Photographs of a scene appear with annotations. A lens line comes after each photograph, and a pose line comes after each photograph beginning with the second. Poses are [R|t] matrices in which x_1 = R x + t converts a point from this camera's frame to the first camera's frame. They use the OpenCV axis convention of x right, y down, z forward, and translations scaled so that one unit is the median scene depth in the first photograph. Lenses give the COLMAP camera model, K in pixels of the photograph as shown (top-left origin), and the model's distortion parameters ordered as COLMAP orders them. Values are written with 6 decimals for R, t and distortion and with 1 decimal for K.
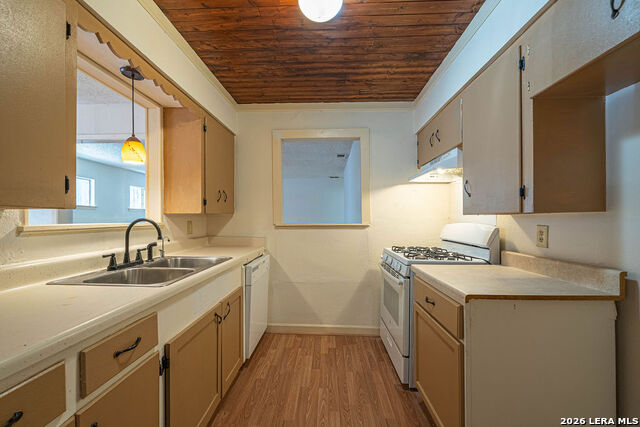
lens RADIAL K [[259.6, 0, 315.6], [0, 259.6, 221.0], [0, 0, 1]] dist [0.000055, -0.000248]
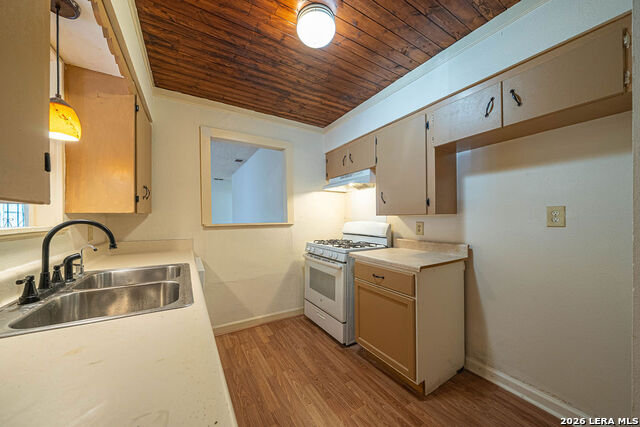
lens RADIAL K [[221.9, 0, 317.0], [0, 221.9, 219.9], [0, 0, 1]] dist [-0.002182, 0.000142]
pose [[0.835286, -0.008721, 0.549746, -0.356409], [0.009649, 0.999953, 0.001203, -0.003127], [-0.549731, 0.004299, 0.835331, 0.122027]]
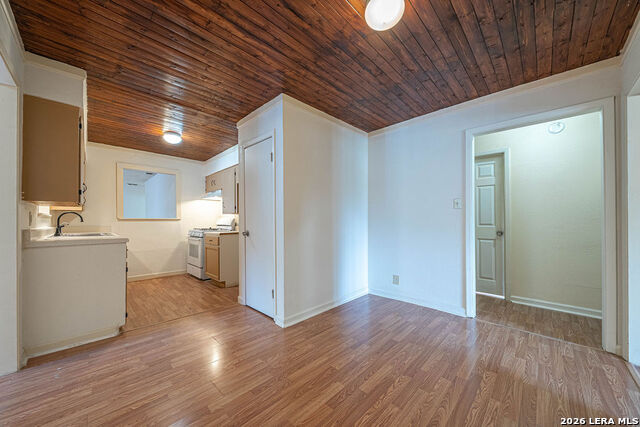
lens RADIAL K [[232.6, 0, 319.4], [0, 232.6, 218.0], [0, 0, 1]] dist [-0.002261, -0.000669]
pose [[0.673277, 0.006886, 0.739359, -0.542365], [0.009066, 0.999805, -0.017568, 0.067450], [-0.739335, 0.018531, 0.673083, -1.352259]]
